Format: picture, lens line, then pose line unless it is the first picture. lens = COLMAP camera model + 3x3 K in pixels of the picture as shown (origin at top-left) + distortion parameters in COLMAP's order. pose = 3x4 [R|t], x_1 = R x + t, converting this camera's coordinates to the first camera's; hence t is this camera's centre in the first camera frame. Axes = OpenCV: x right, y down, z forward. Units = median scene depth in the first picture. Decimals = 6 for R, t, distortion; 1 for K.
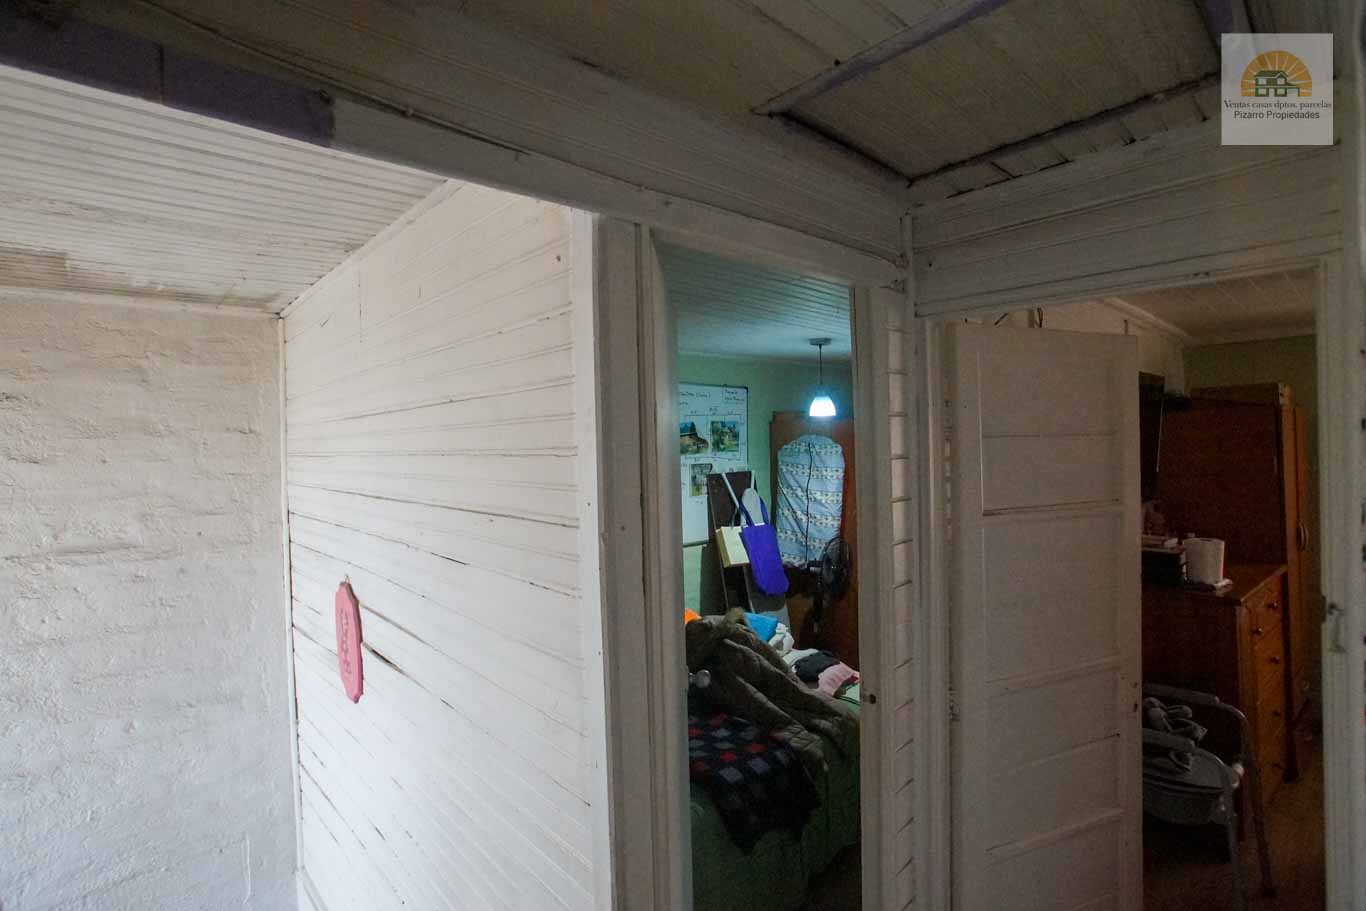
lens RADIAL K [[658.1, 0, 664.3], [0, 658.1, 451.9], [0, 0, 1]] dist [-0.041860, 0.020609]
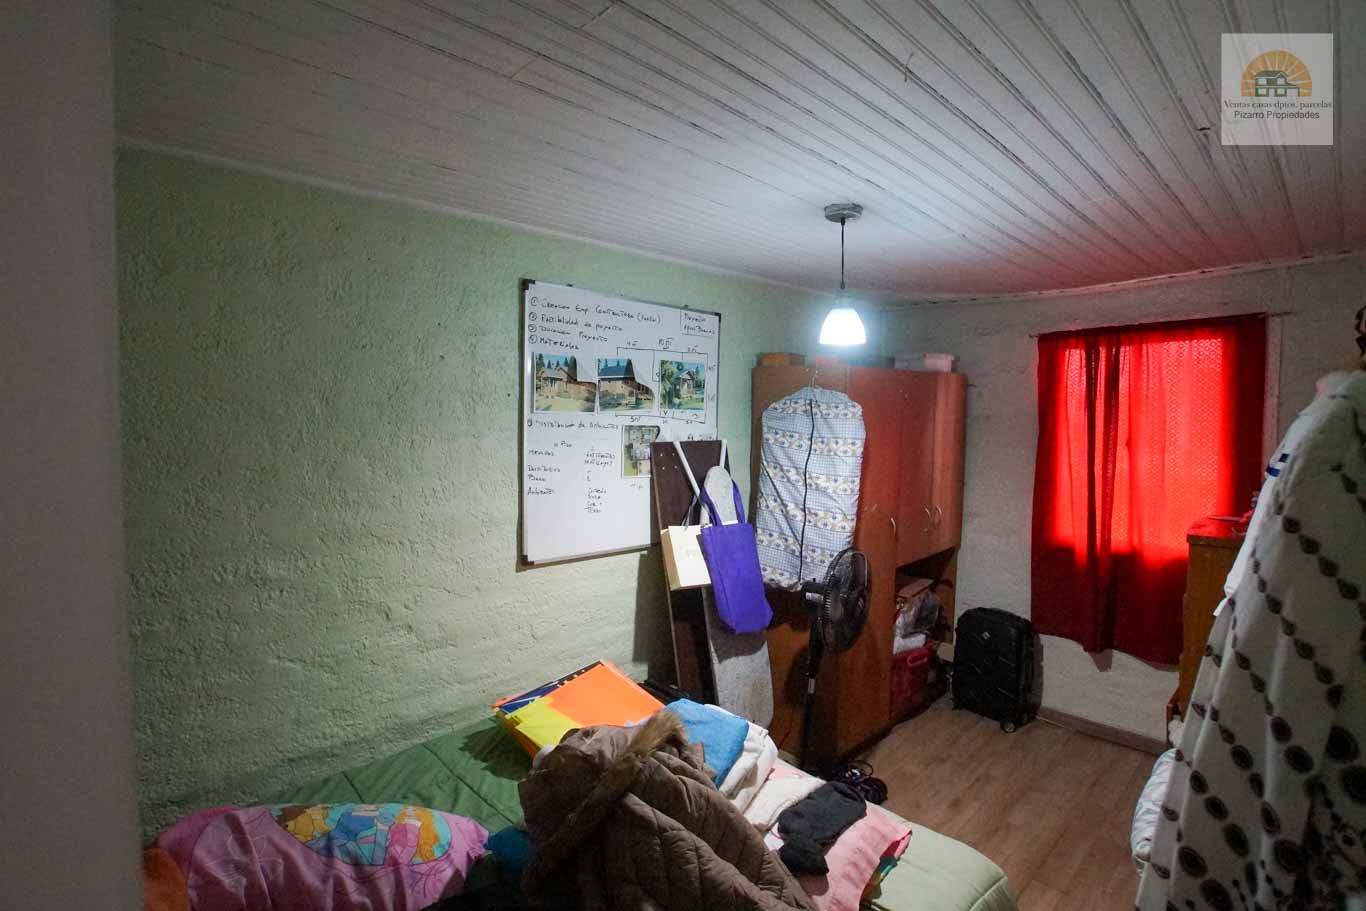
lens RADIAL K [[658.1, 0, 664.3], [0, 658.1, 451.9], [0, 0, 1]] dist [-0.041860, 0.020609]
pose [[0.999322, 0.030652, 0.020372, 0.064844], [-0.031416, 0.998772, 0.038318, 0.018001], [-0.019172, -0.038932, 0.999058, 0.357805]]
